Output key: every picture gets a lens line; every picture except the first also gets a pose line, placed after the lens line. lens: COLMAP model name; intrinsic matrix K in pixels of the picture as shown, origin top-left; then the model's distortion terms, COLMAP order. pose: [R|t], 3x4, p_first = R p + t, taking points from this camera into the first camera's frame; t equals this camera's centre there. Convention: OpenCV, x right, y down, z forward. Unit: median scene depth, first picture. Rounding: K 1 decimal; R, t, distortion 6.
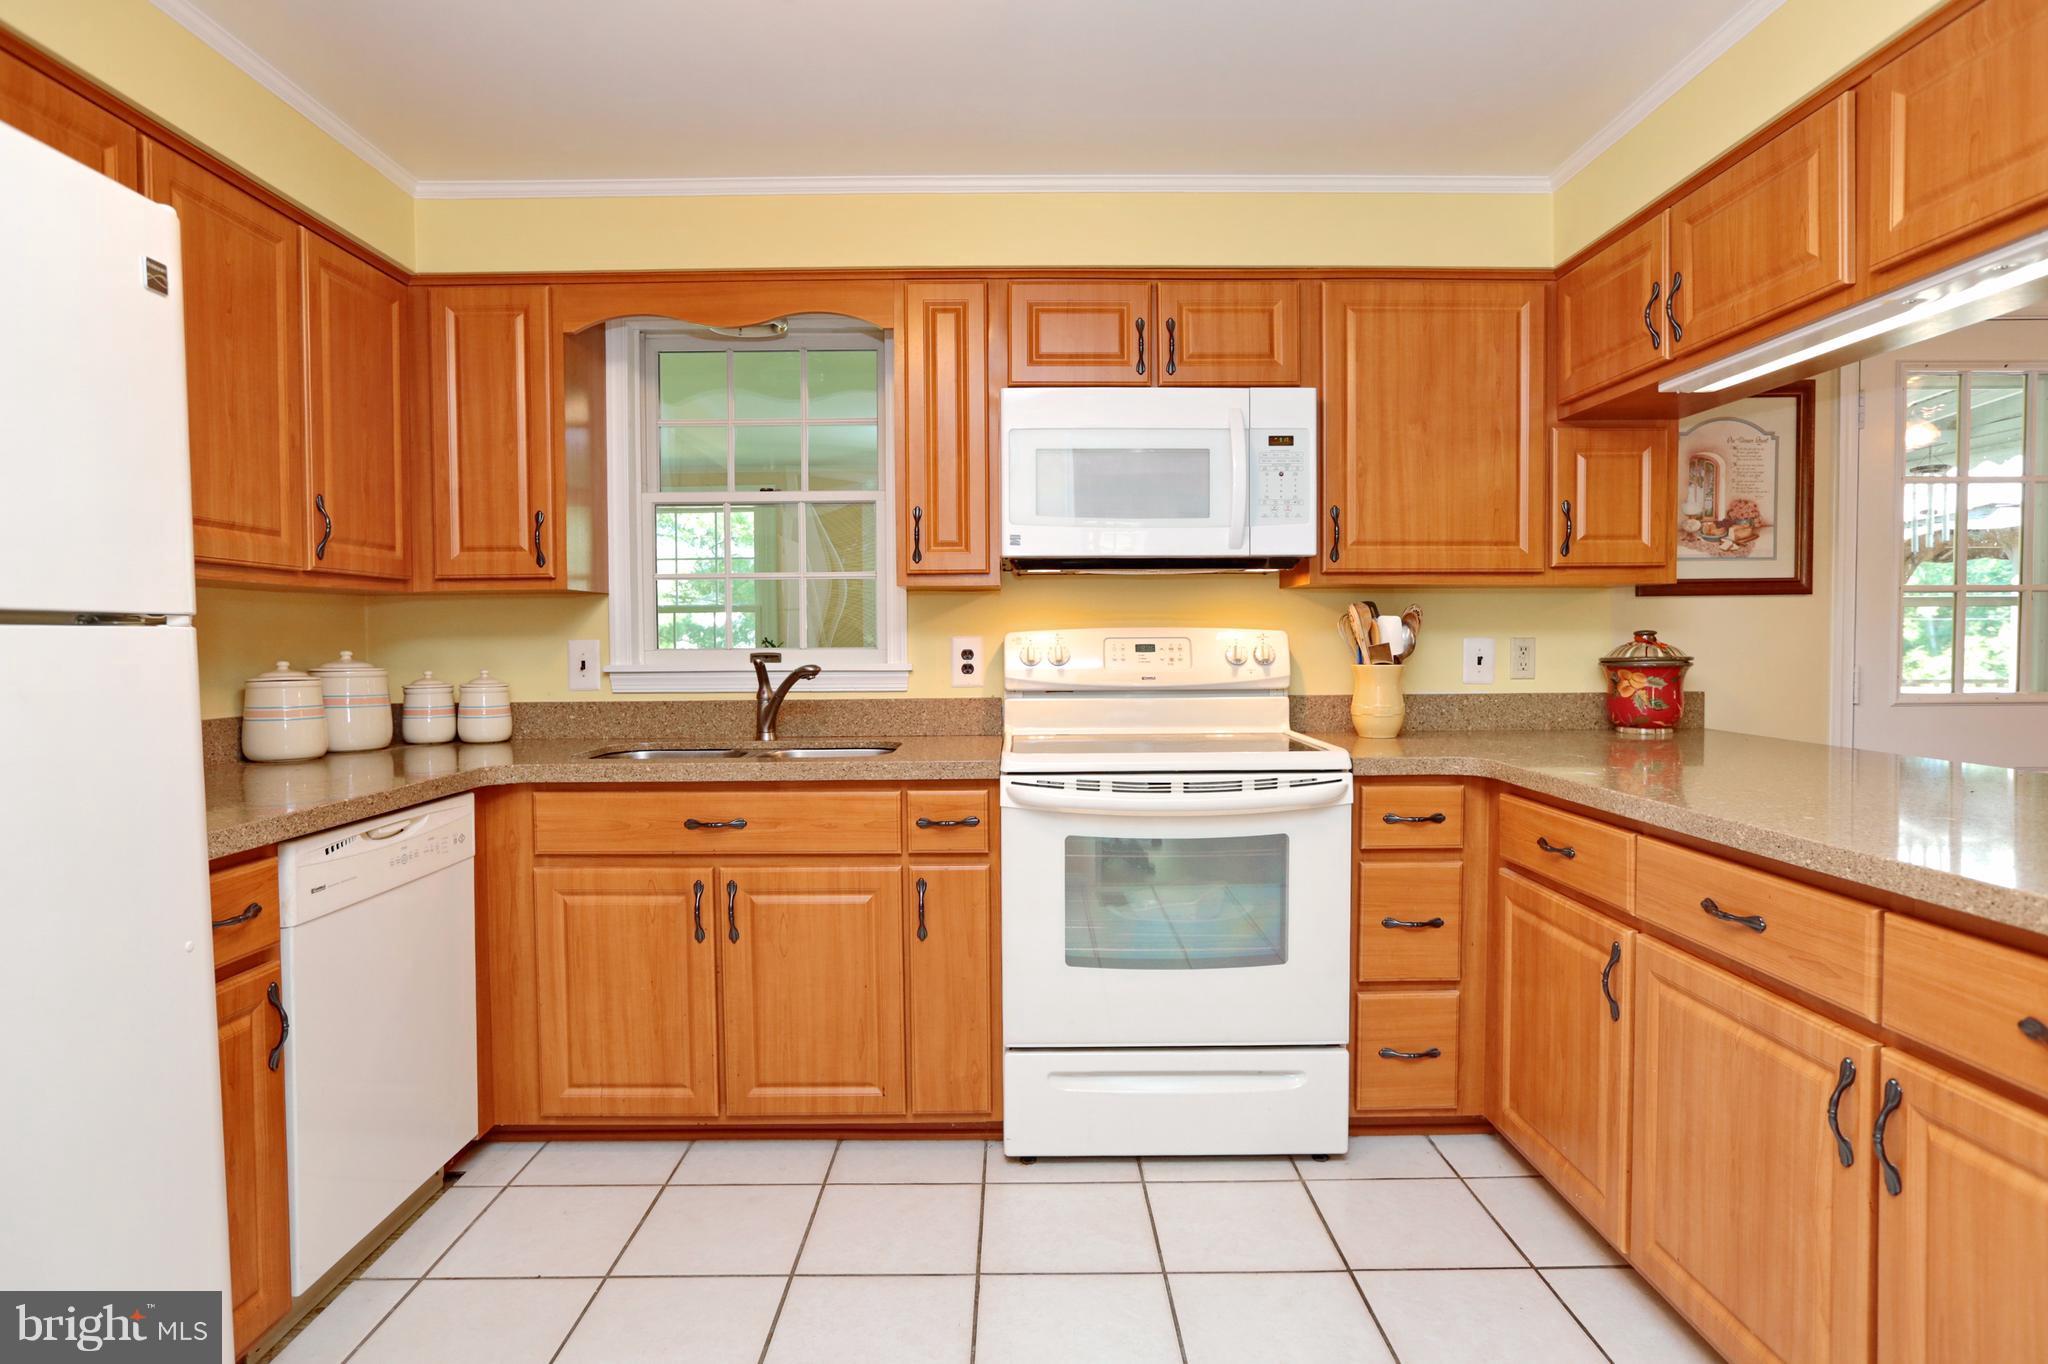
lens RADIAL K [[1082.3, 0, 1012.8], [0, 1082.3, 671.4], [0, 0, 1]] dist [-0.033978, 0.000519]
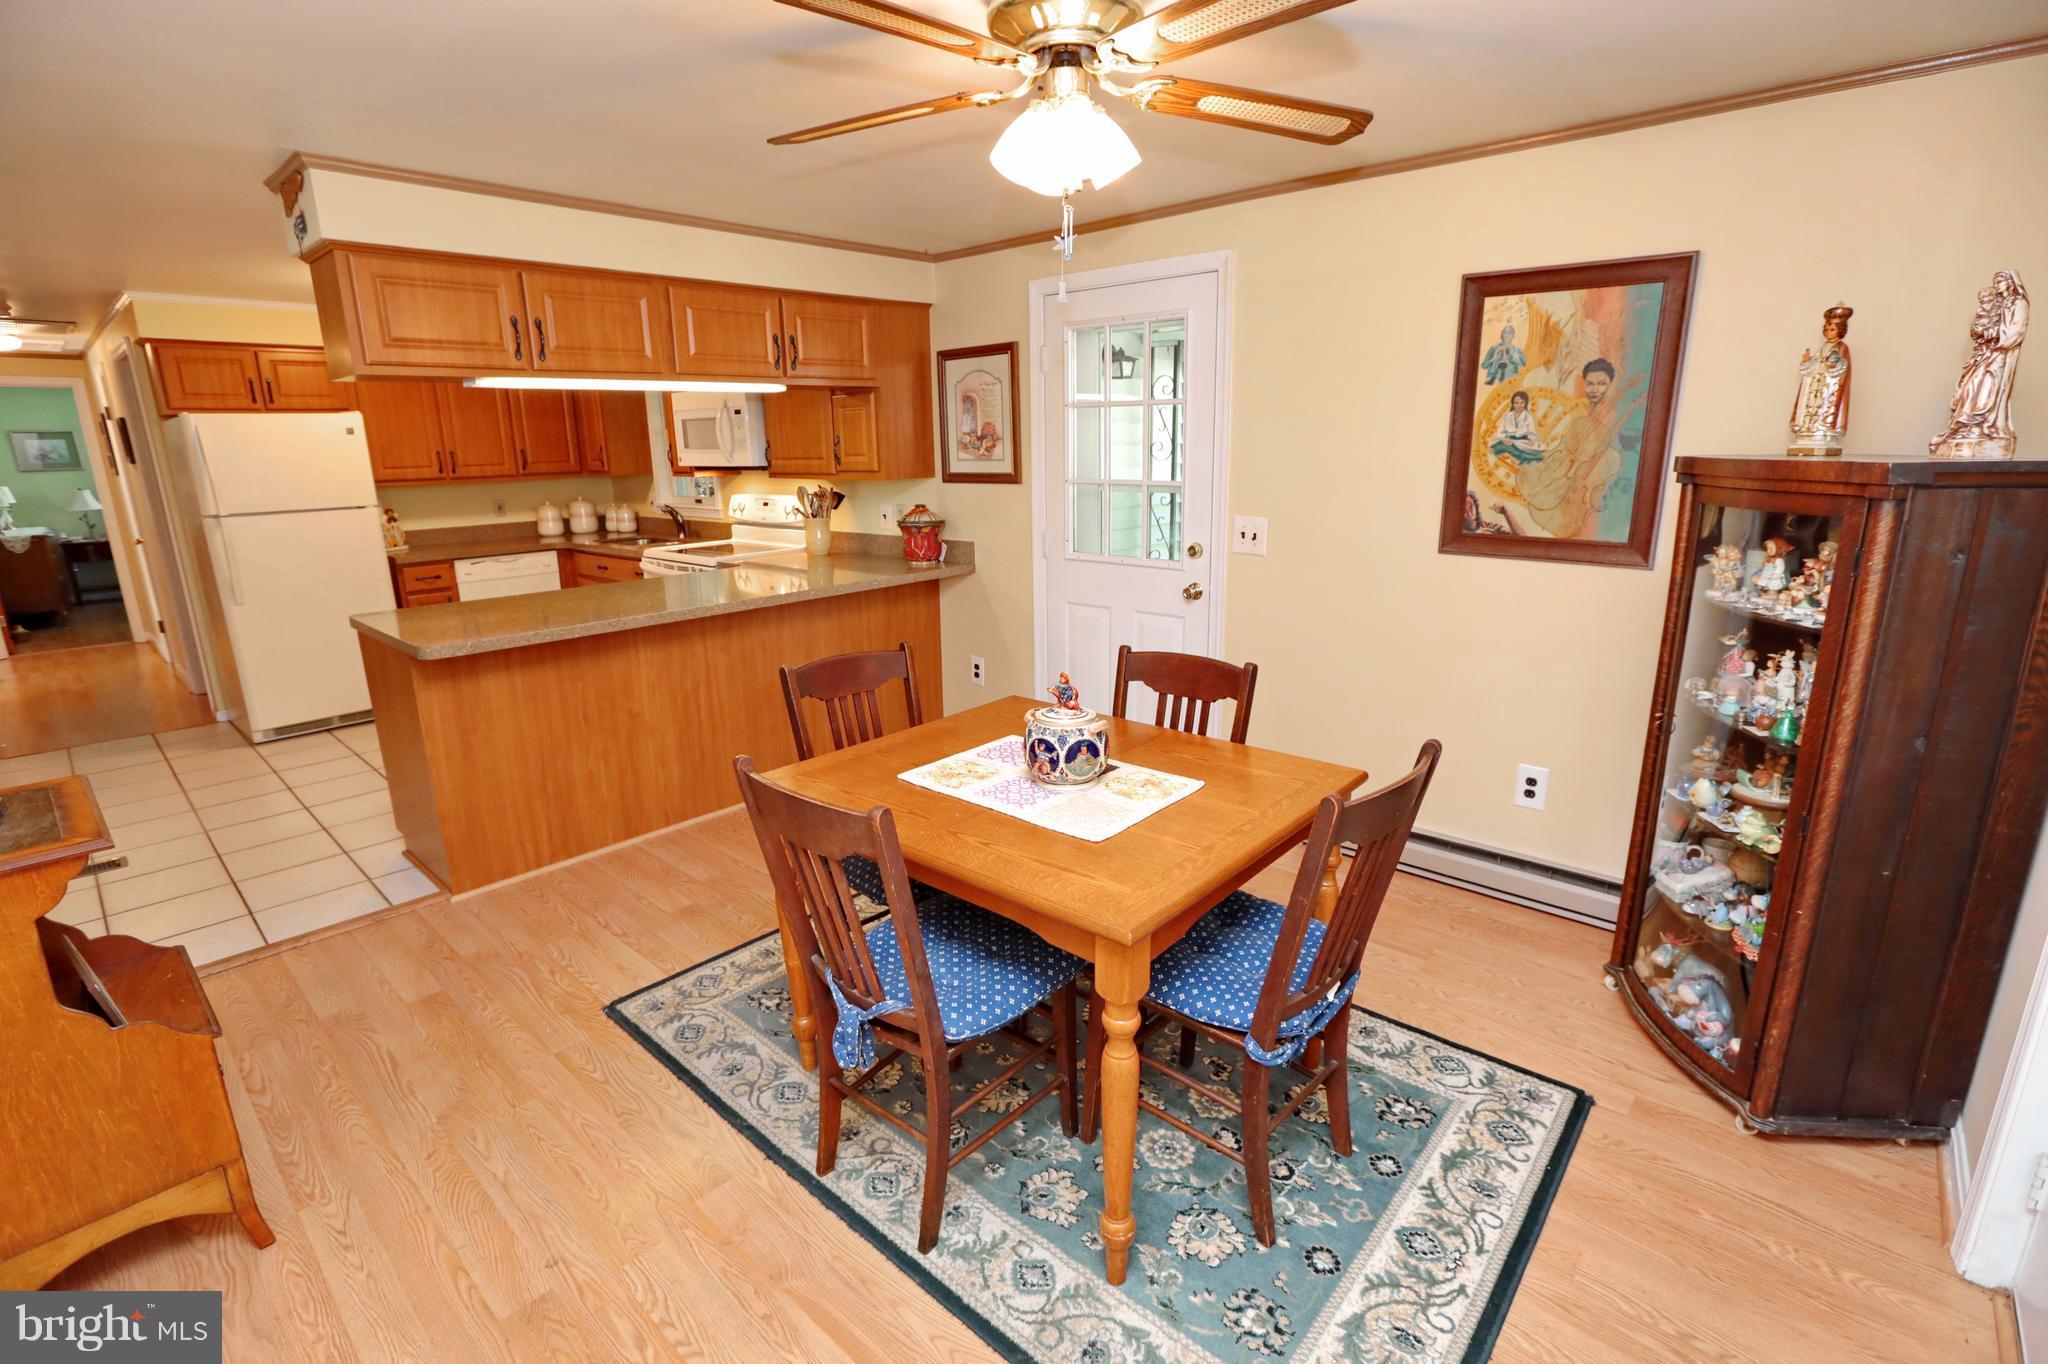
lens RADIAL K [[923.7, 0, 1014.0], [0, 923.7, 678.8], [0, 0, 1]] dist [-0.035609, 0.009023]
pose [[0.733531, 0.165456, -0.659209, 1.925262], [-0.008375, 0.972043, 0.234655, -0.128871], [0.679604, -0.166606, 0.714409, -0.021256]]
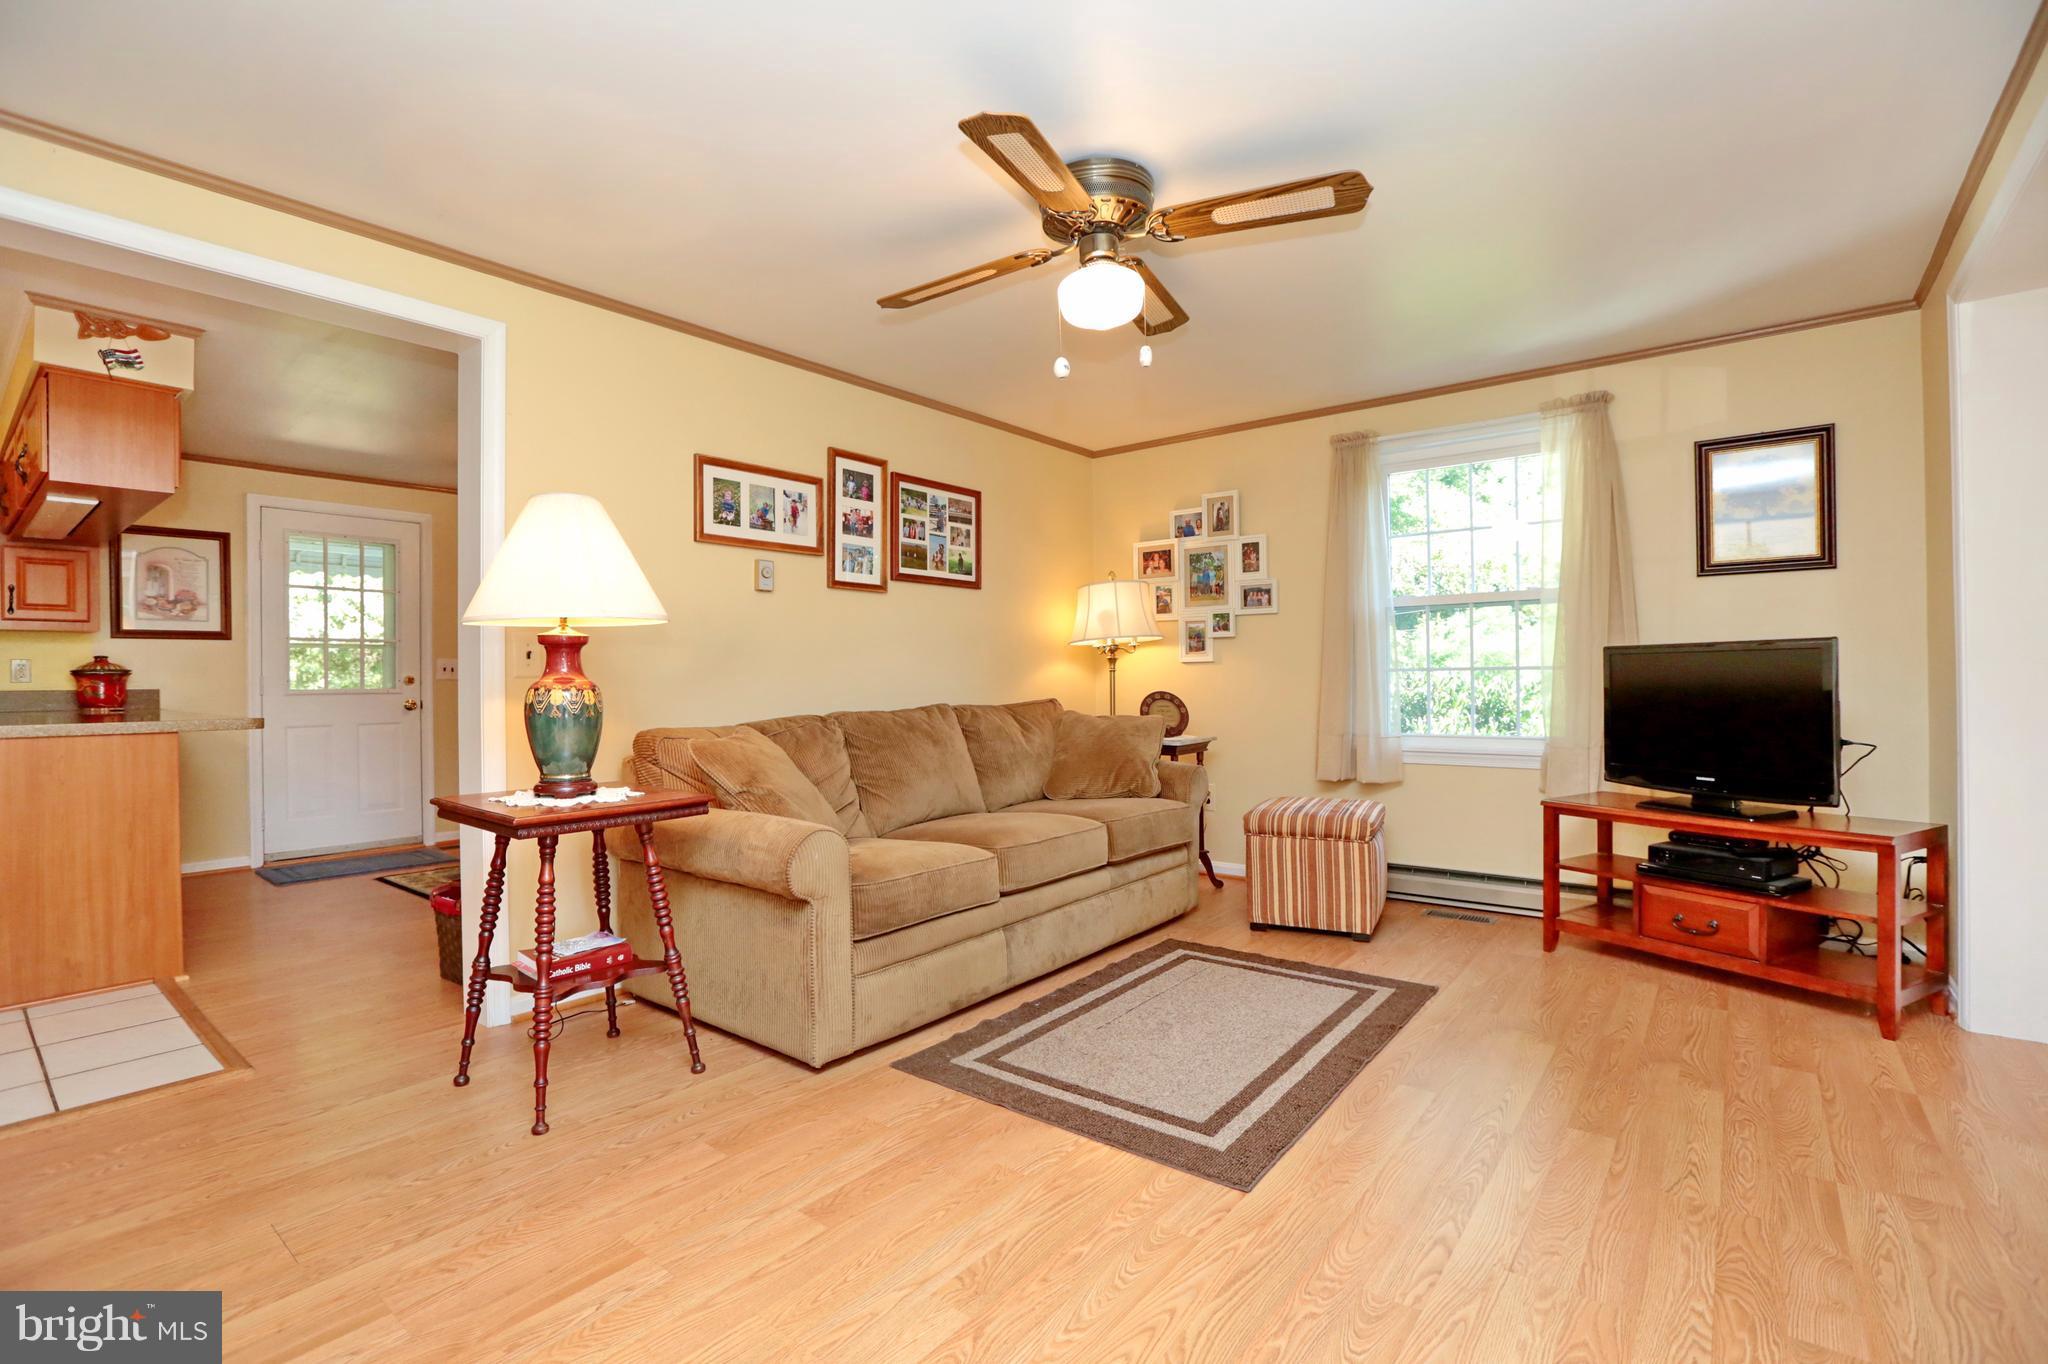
lens RADIAL K [[923.7, 0, 1028.4], [0, 923.7, 679.0], [0, 0, 1]] dist [-0.035609, 0.009023]
pose [[0.635862, -0.000525, 0.771803, 0.452335], [0.026469, 0.999426, -0.021128, 0.086533], [-0.771349, 0.033864, 0.635511, -1.392860]]
